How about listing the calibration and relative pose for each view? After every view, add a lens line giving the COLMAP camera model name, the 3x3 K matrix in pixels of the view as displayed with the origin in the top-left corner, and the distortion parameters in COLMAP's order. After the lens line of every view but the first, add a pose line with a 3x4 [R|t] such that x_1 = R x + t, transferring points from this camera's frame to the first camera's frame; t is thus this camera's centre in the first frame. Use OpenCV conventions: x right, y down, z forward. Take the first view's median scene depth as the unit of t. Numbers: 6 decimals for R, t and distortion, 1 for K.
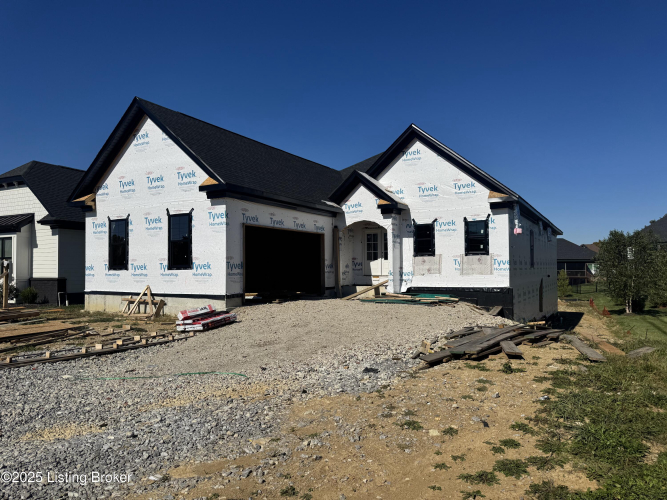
lens RADIAL K [[475.4, 0, 333.5], [0, 475.4, 250.0], [0, 0, 1]] dist [0.090602, -0.138085]
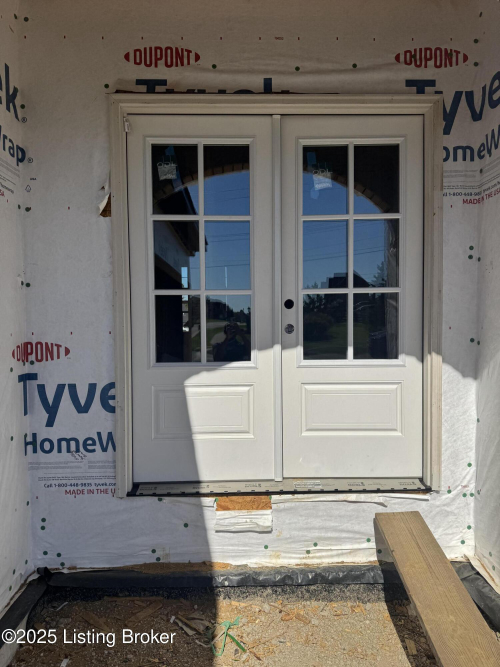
lens RADIAL K [[475.4, 0, 250.0], [0, 475.4, 333.5], [0, 0, 1]] dist [0.090602, -0.138085]
pose [[0.858898, -0.024451, 0.511563, 0.036269], [-0.015724, 0.997130, 0.074060, 0.005862], [-0.511905, -0.071654, 0.856048, 1.140743]]
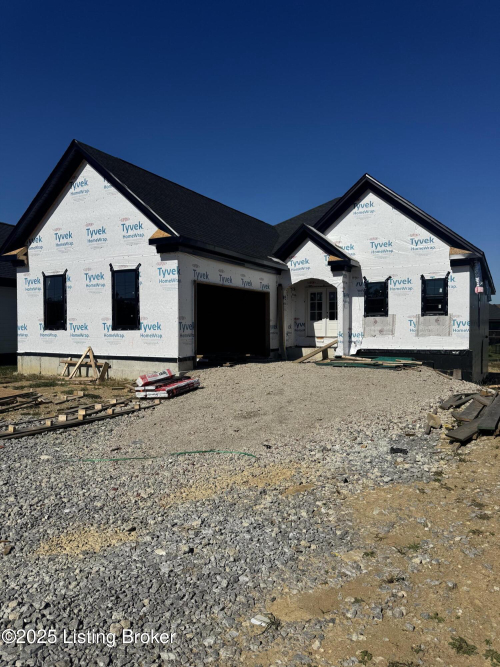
lens RADIAL K [[475.4, 0, 250.0], [0, 475.4, 333.5], [0, 0, 1]] dist [0.090602, -0.138085]
pose [[0.999780, 0.003111, 0.020749, -0.090434], [-0.004174, 0.998670, 0.051393, -0.001052], [-0.020562, -0.051469, 0.998463, 0.064844]]
